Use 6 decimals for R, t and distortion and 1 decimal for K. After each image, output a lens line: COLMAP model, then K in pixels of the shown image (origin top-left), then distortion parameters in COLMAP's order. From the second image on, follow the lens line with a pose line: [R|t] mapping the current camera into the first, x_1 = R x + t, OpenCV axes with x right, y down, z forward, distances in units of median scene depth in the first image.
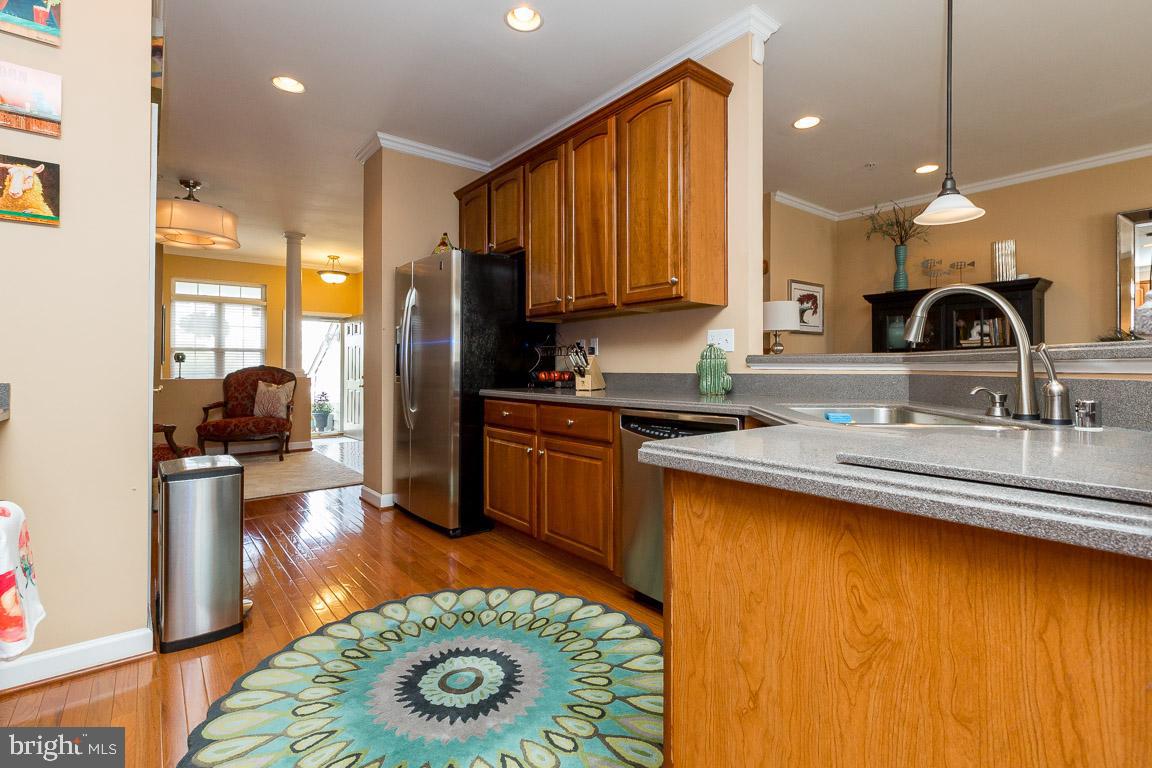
lens RADIAL K [[536.8, 0, 580.8], [0, 536.8, 370.4], [0, 0, 1]] dist [0.002664, -0.001640]
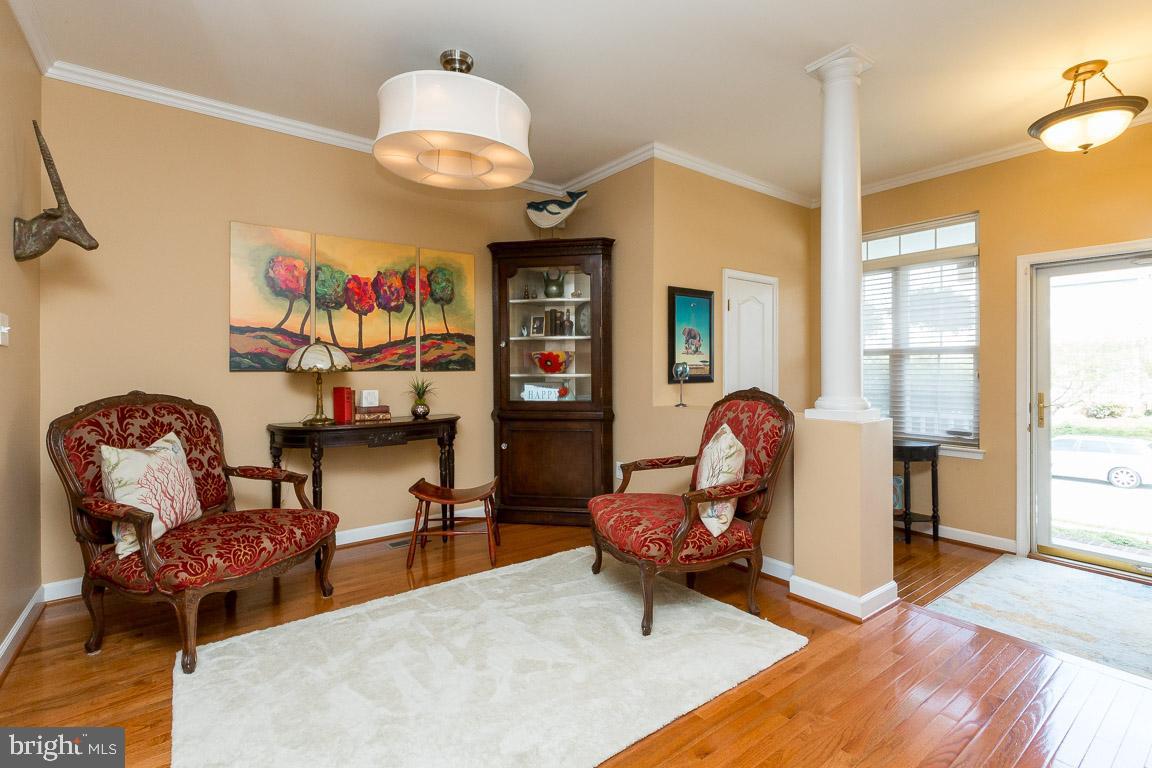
lens RADIAL K [[536.8, 0, 578.0], [0, 536.8, 377.1], [0, 0, 1]] dist [0.002664, -0.001640]
pose [[-0.036743, 0.007685, -0.999295, -0.146661], [-0.003540, 0.999963, 0.007820, -0.021436], [0.999318, 0.003825, -0.036715, 0.948083]]
